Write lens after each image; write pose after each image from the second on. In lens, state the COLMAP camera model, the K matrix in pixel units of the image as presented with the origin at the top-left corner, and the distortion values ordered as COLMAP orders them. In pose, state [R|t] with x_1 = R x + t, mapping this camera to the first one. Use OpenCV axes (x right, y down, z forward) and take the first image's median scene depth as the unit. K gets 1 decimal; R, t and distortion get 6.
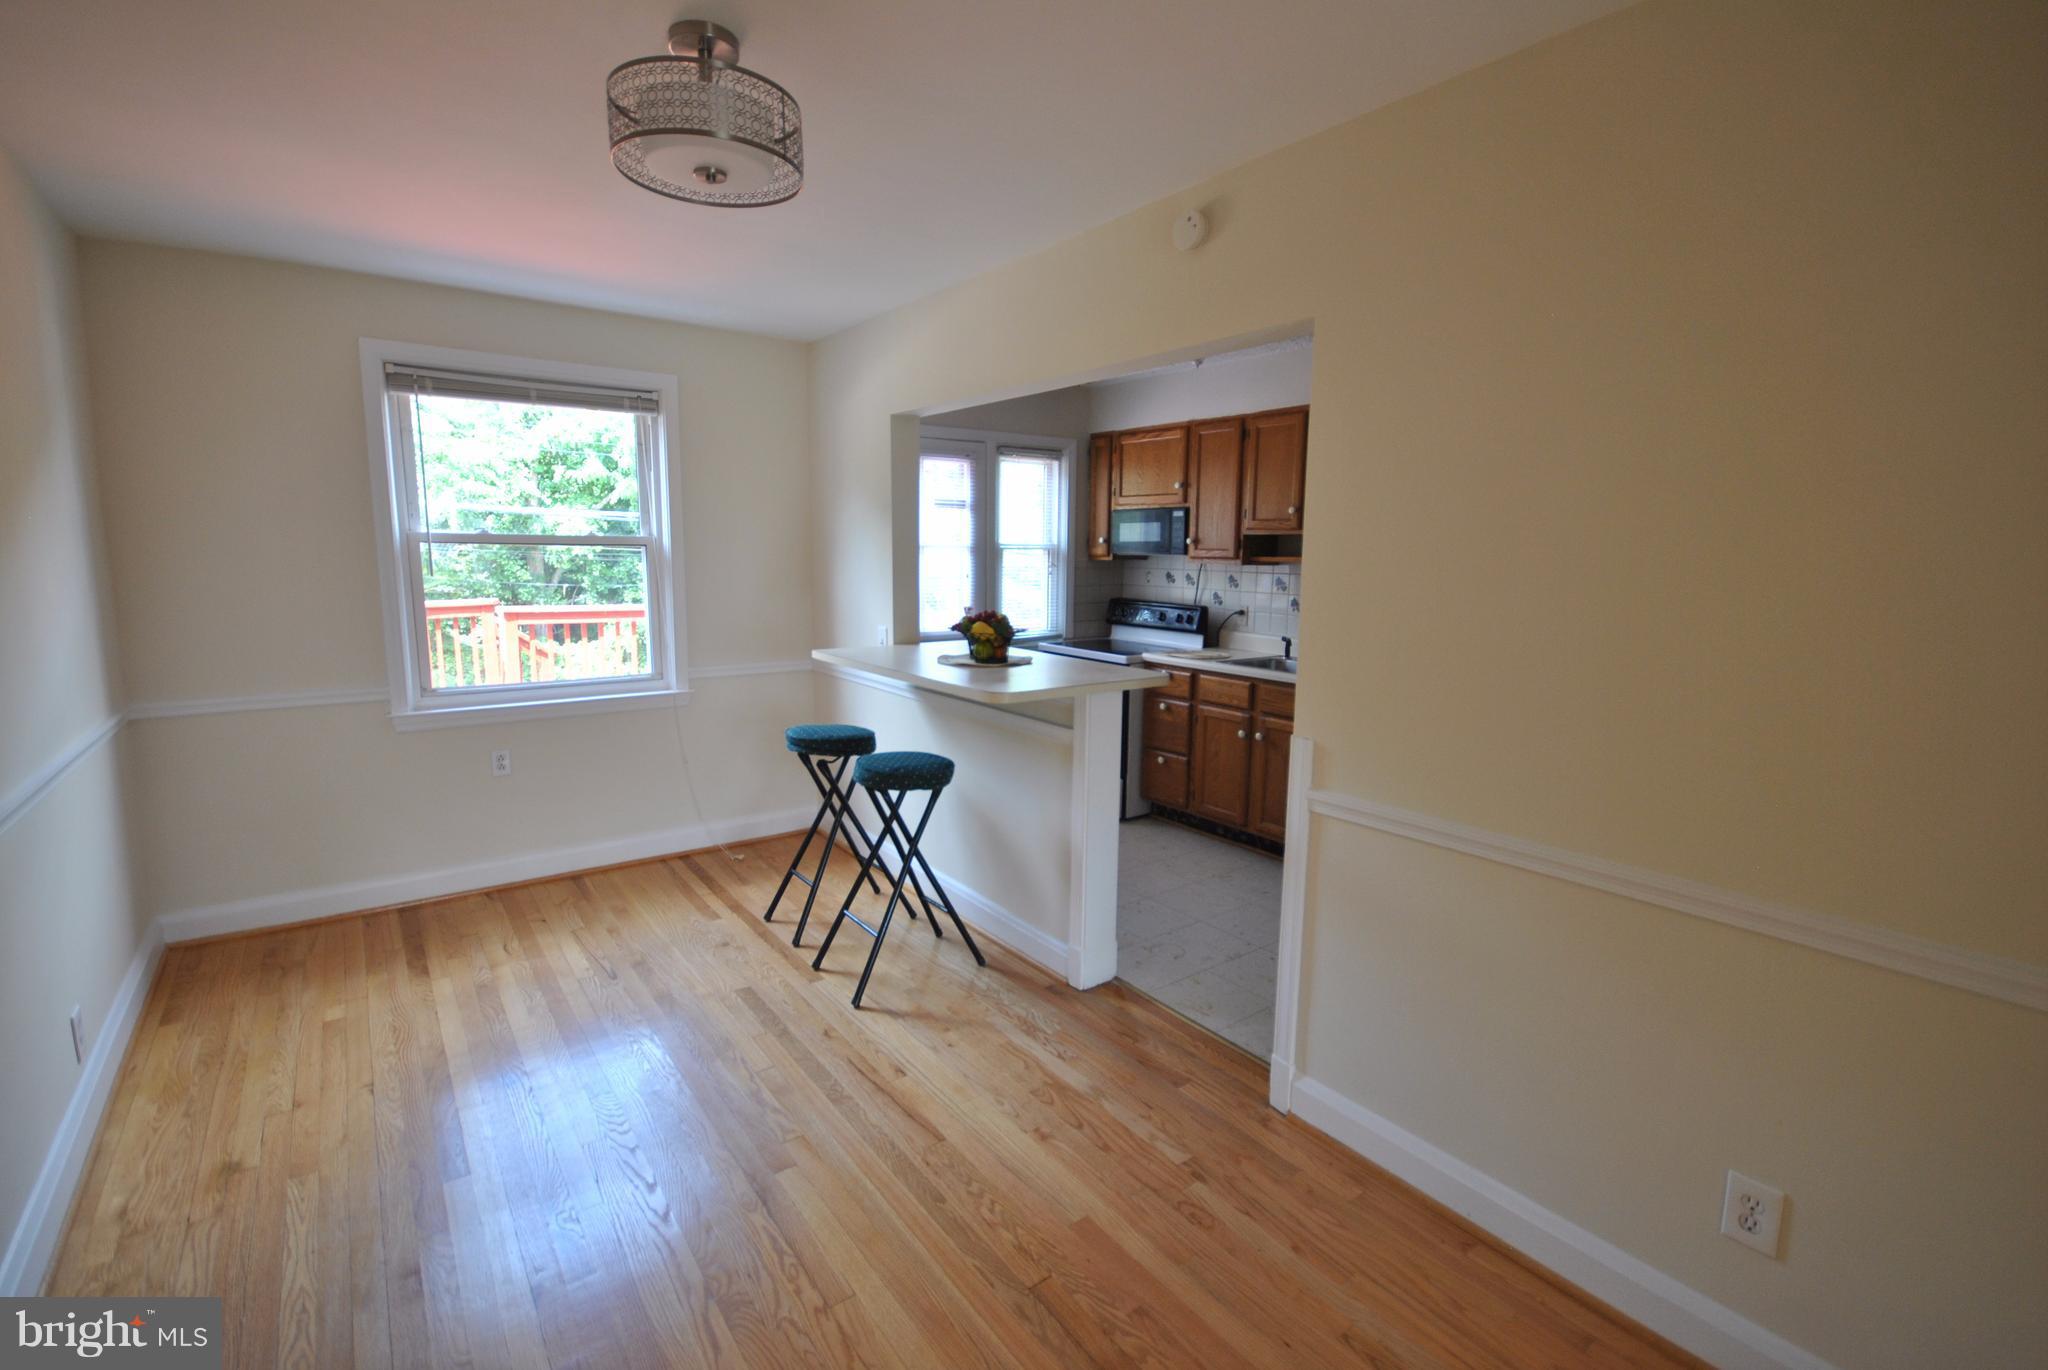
lens RADIAL K [[919.6, 0, 1028.8], [0, 919.6, 673.3], [0, 0, 1]] dist [0.000740, -0.000157]
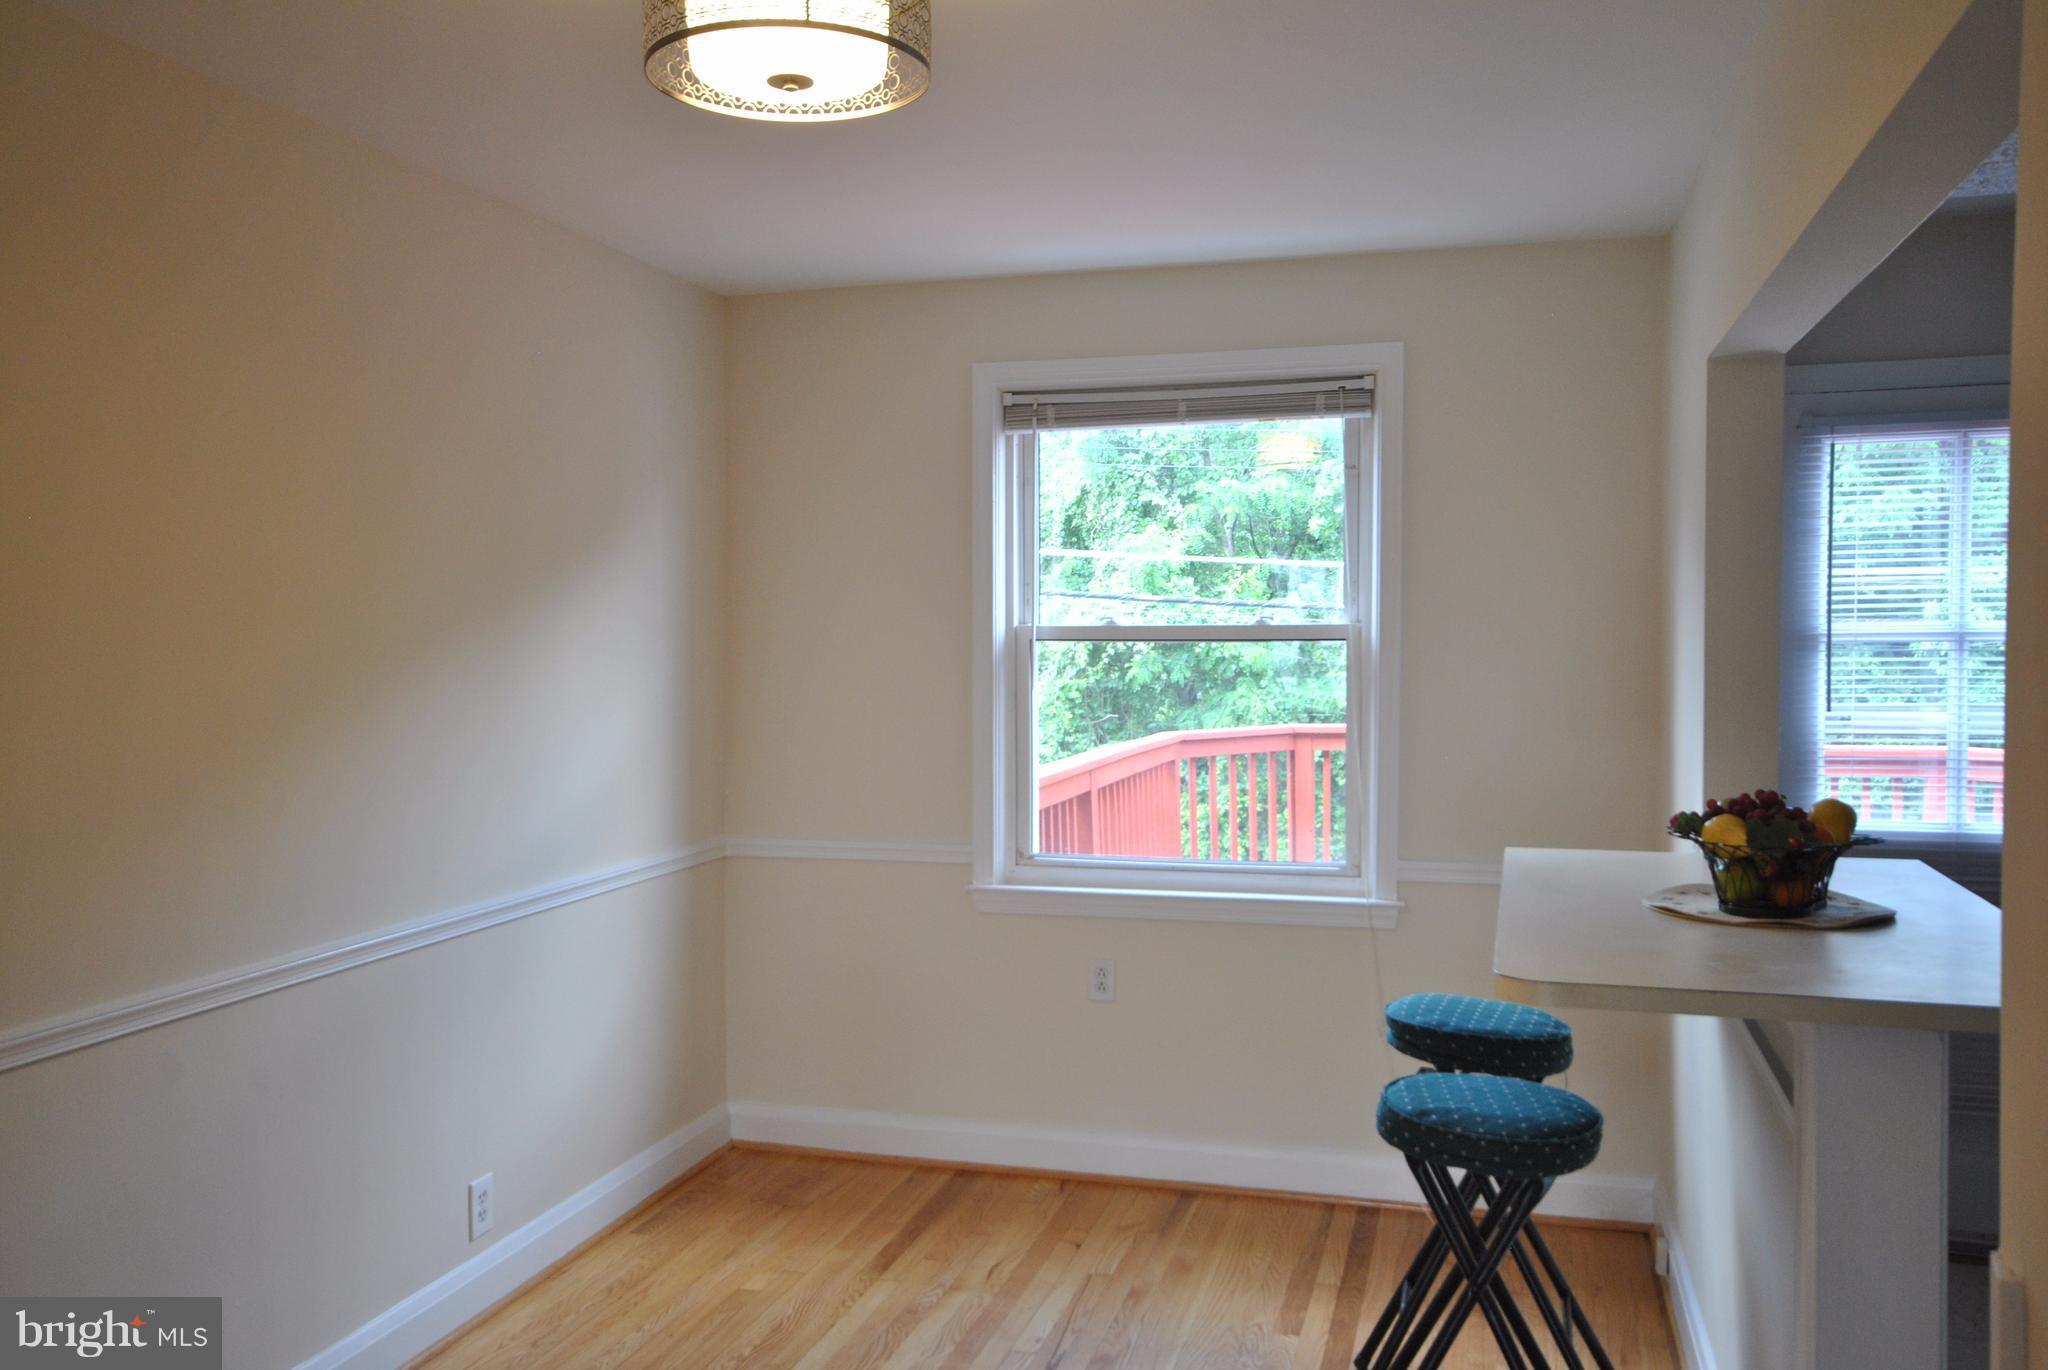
lens RADIAL K [[1688.1, 0, 1024.0], [0, 1688.1, 685.0], [0, 0, 1]] dist [0.029168, 0.000271]
pose [[0.595505, 0.012214, -0.803259, 0.357322], [-0.095419, 0.993882, -0.055627, -0.038570], [0.797665, 0.109773, 0.593027, 0.250109]]
